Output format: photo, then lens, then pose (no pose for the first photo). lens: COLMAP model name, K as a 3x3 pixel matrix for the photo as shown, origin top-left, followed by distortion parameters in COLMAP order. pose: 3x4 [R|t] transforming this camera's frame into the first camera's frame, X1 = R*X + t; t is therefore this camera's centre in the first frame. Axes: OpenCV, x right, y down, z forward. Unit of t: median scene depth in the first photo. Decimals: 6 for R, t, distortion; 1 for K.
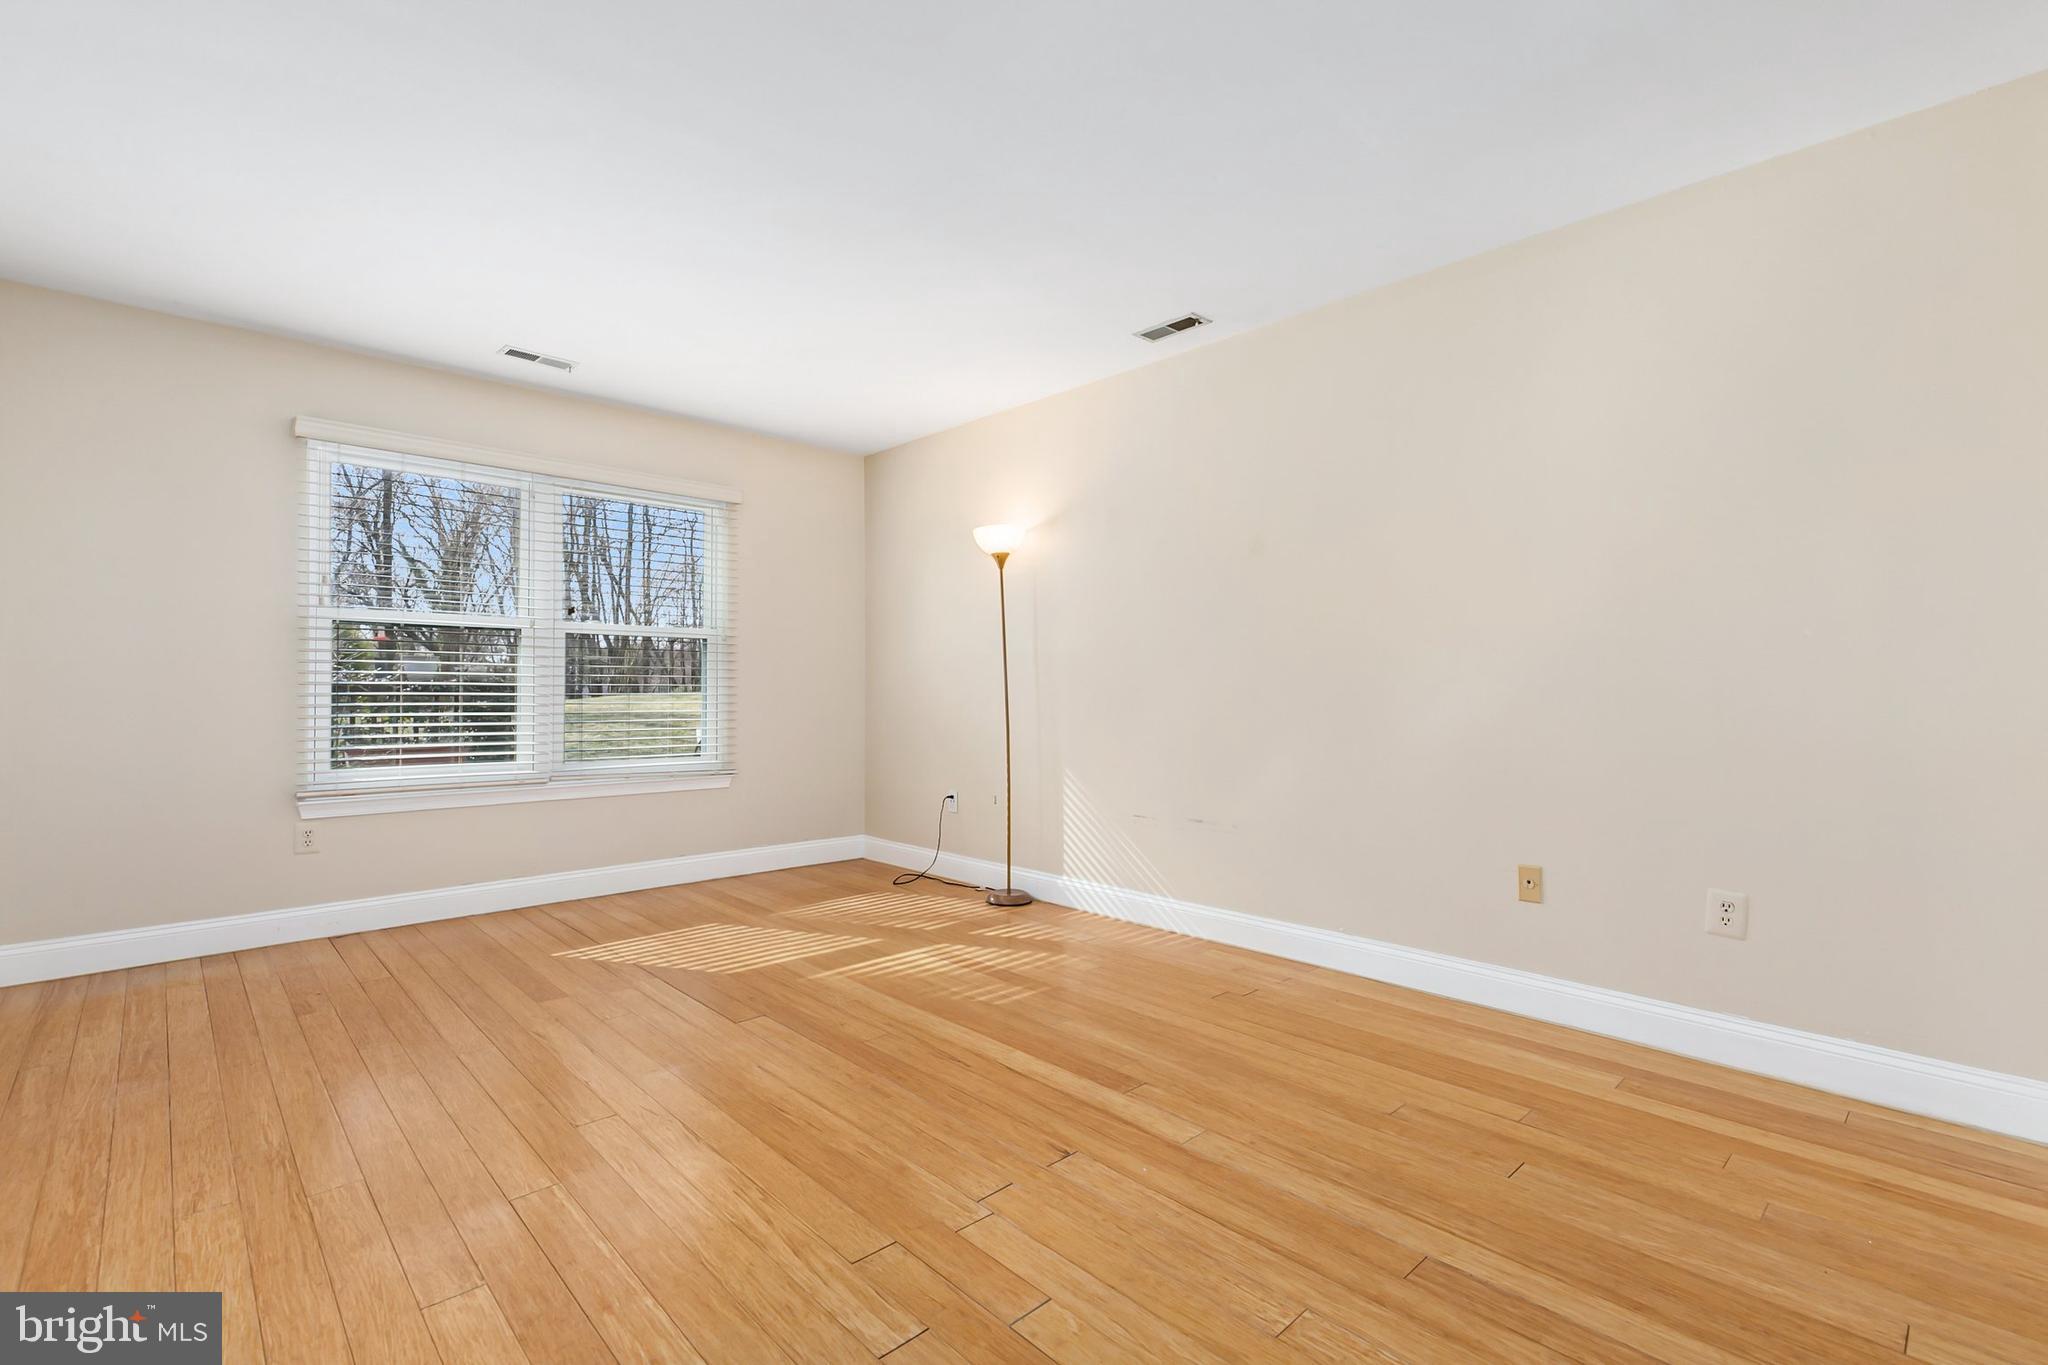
lens RADIAL K [[922.0, 0, 1018.1], [0, 922.0, 678.5], [0, 0, 1]] dist [0.008305, -0.000400]
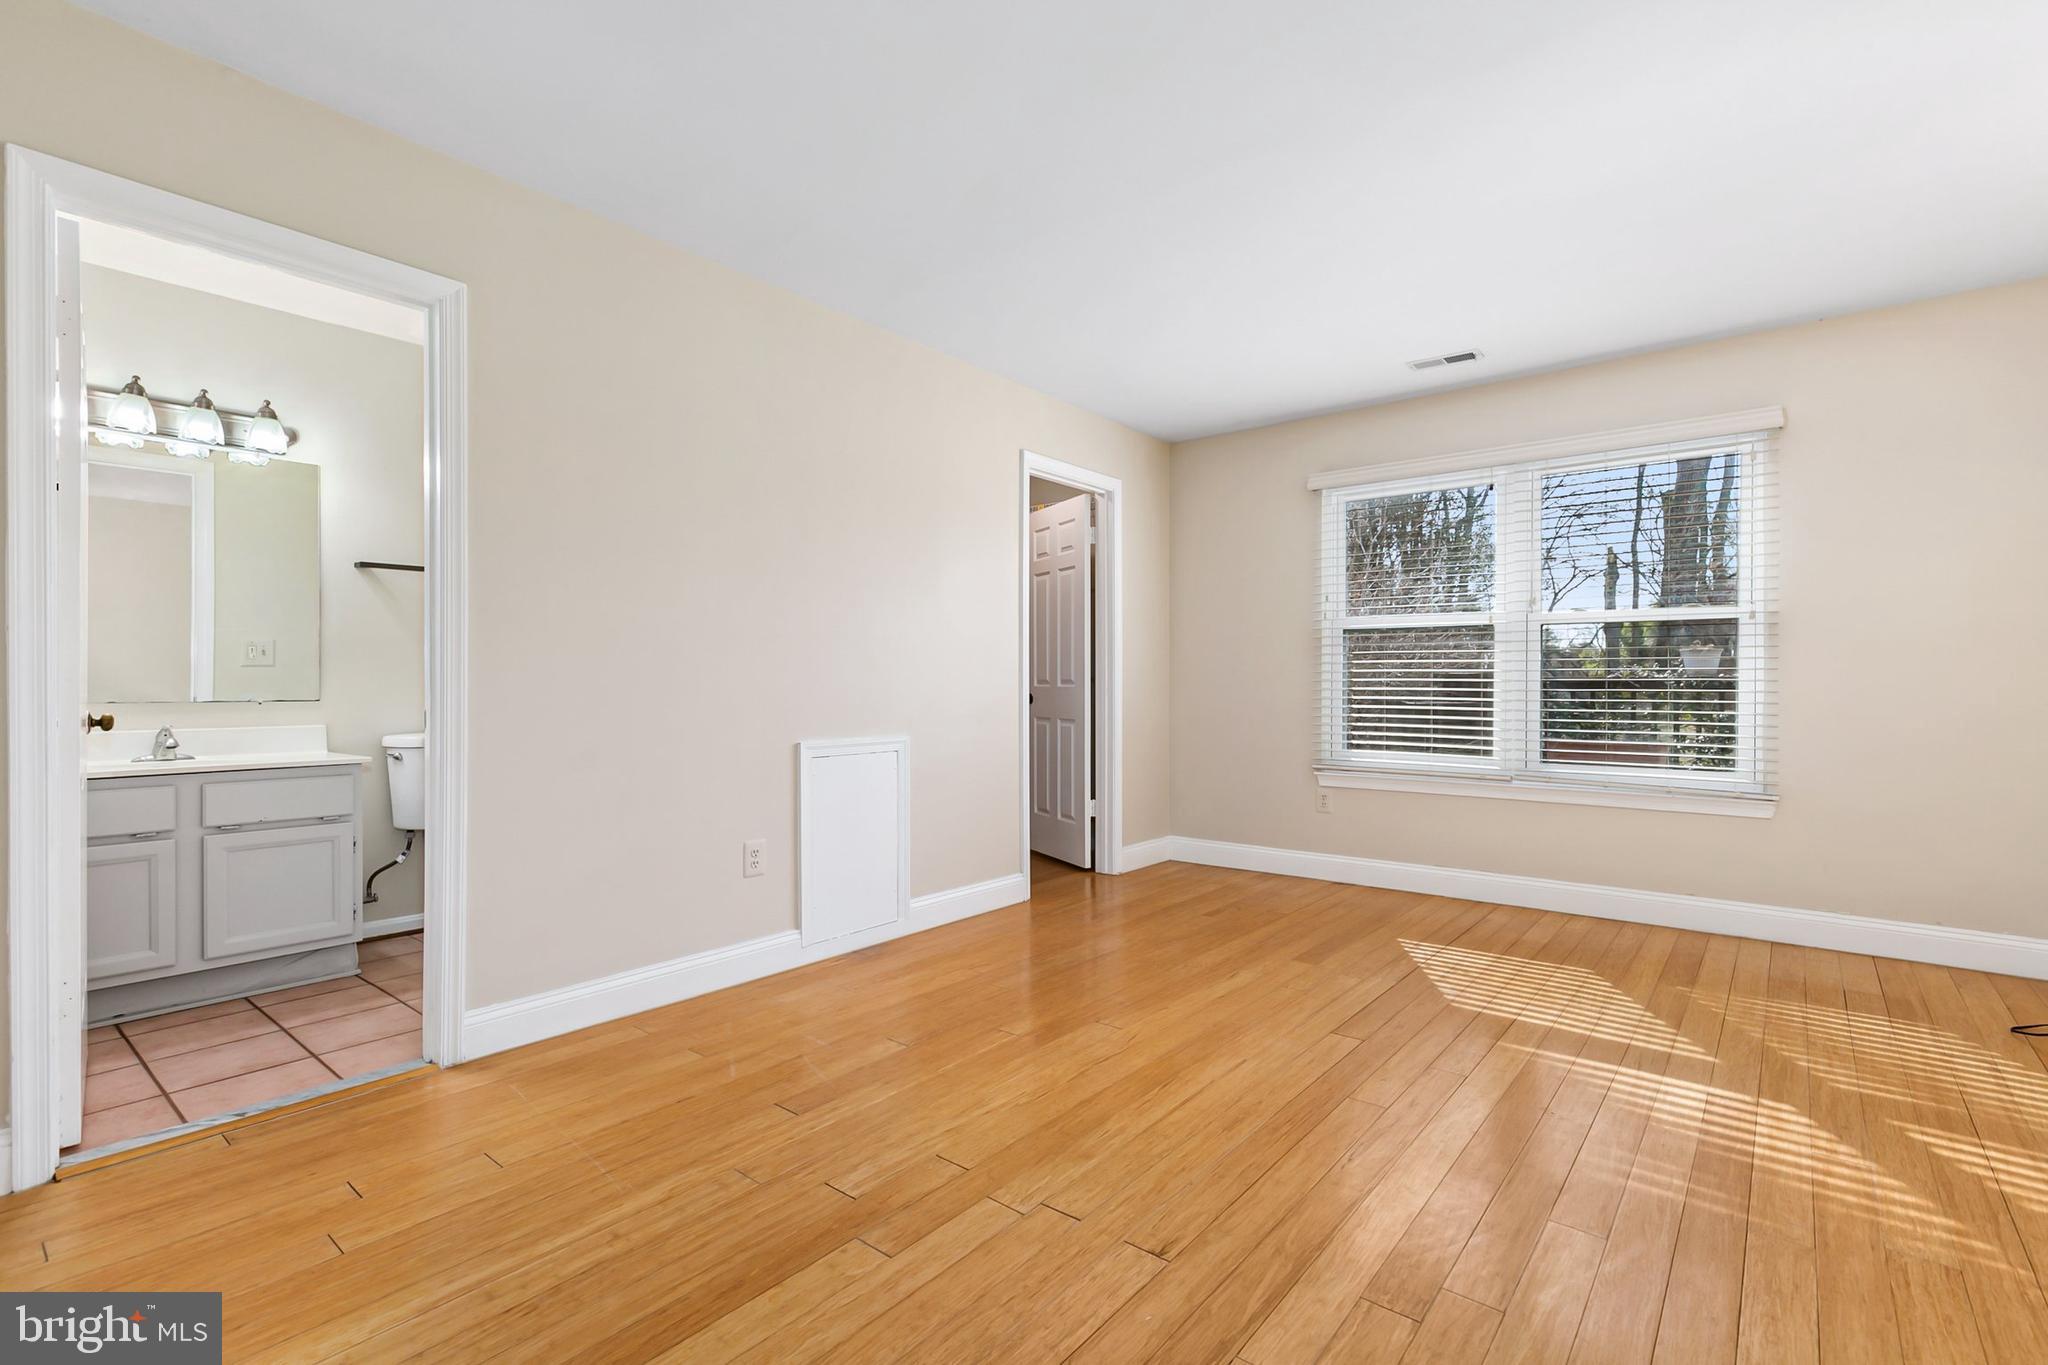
lens RADIAL K [[931.2, 0, 1017.1], [0, 931.2, 673.5], [0, 0, 1]] dist [0.026478, -0.005983]
pose [[0.126699, -0.013350, -0.991851, 0.568762], [0.011928, 0.999858, -0.011934, 0.007267], [0.991869, -0.010319, 0.126840, 0.509004]]
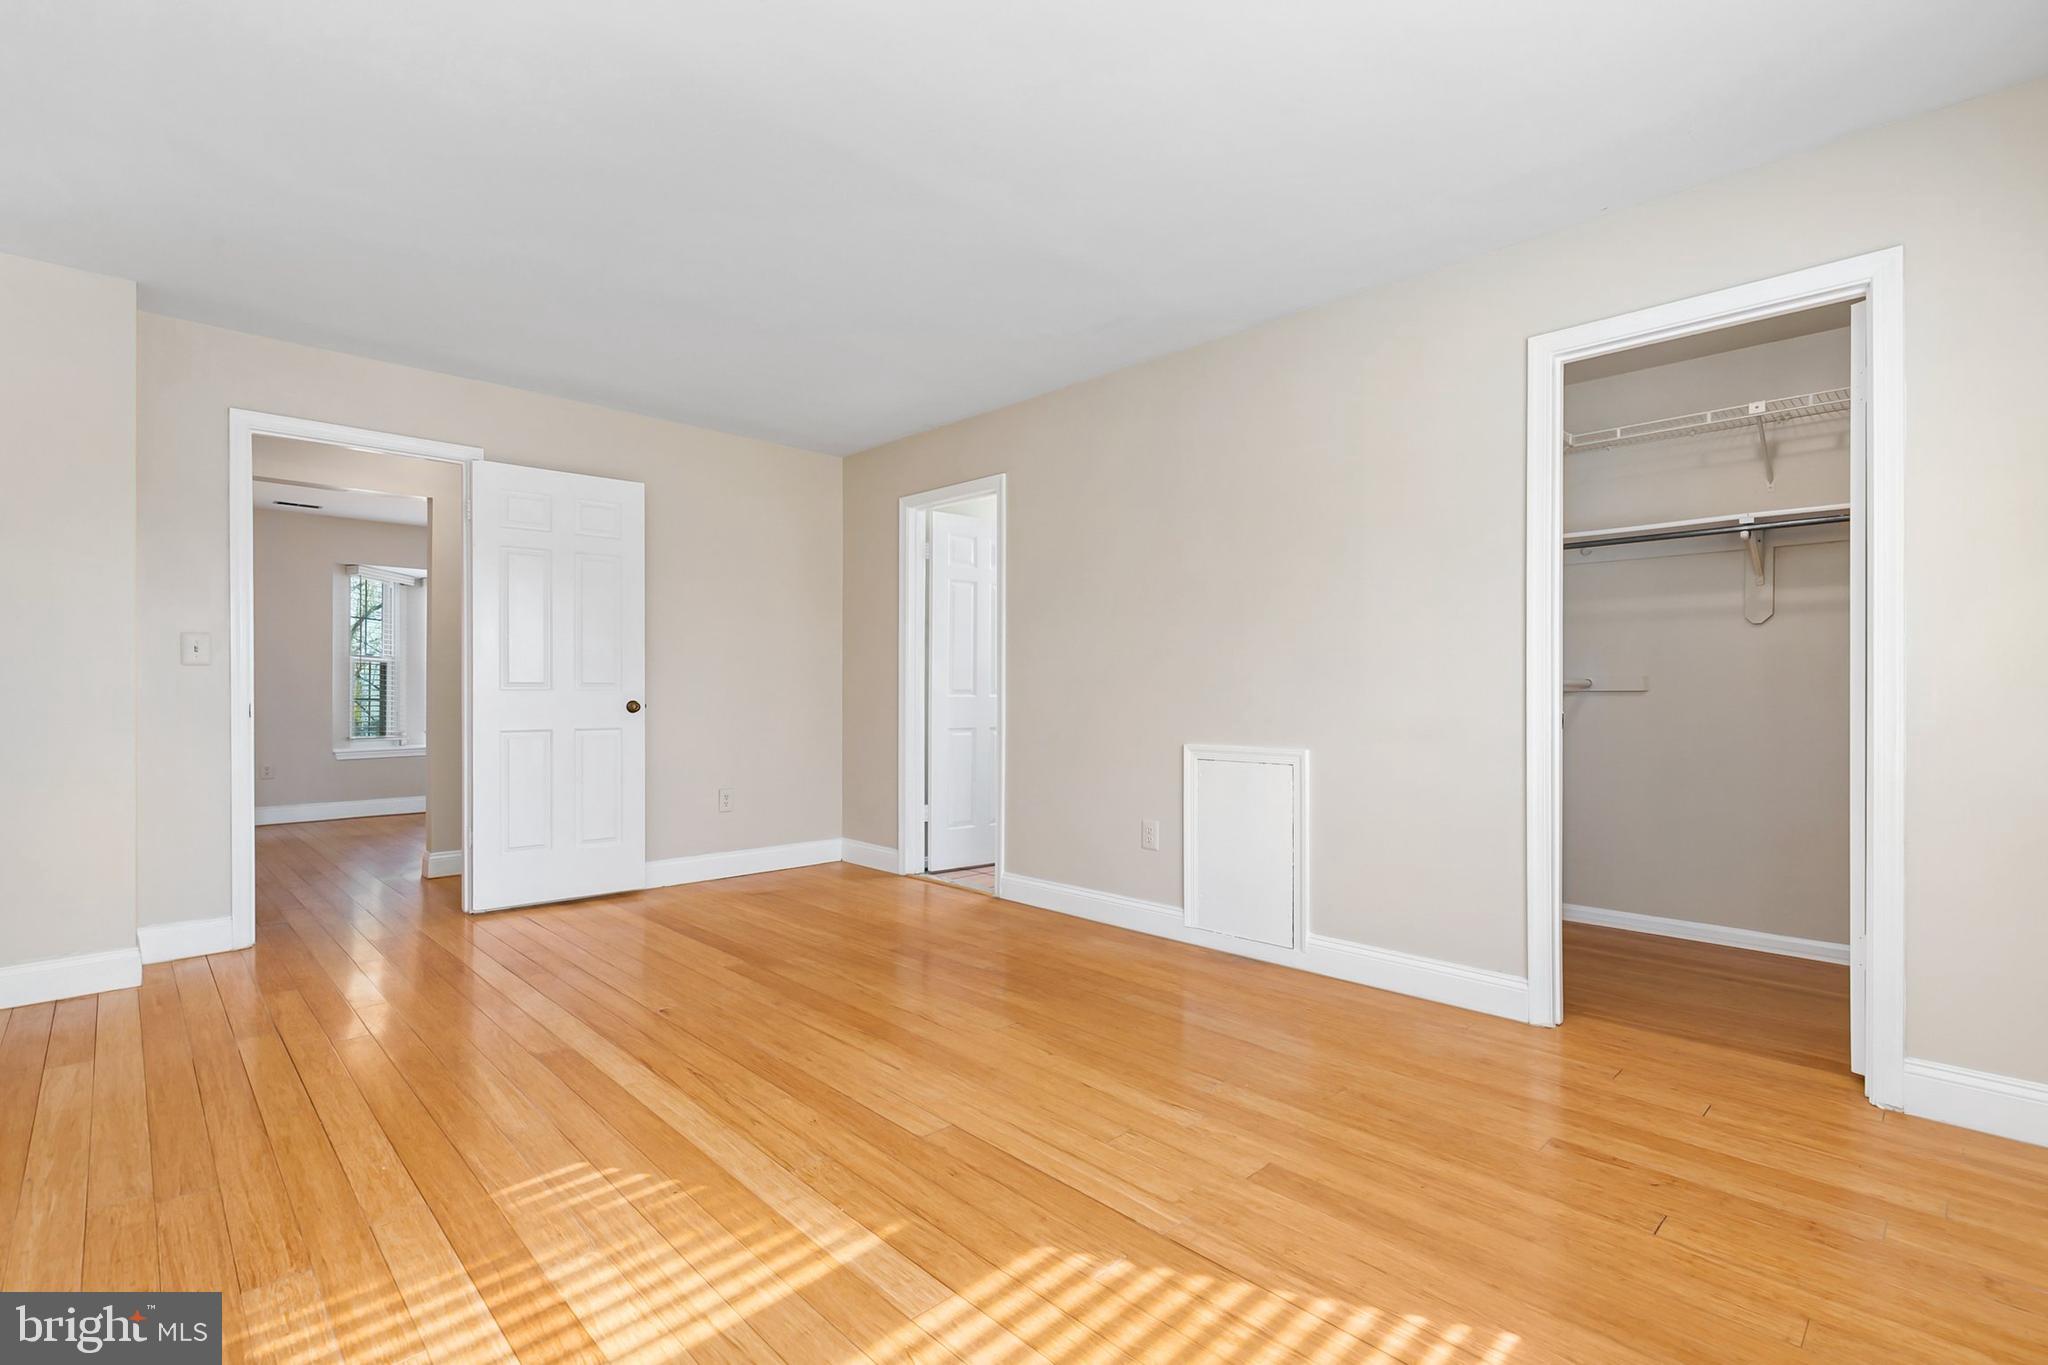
lens RADIAL K [[901.4, 0, 1013.9], [0, 901.4, 692.5], [0, 0, 1]] dist [0.001581, -0.000095]
pose [[-0.999715, -0.003989, -0.023524, -0.307280], [-0.003575, 0.999839, -0.017590, 0.023789], [0.023590, -0.017501, -0.999569, 1.605078]]
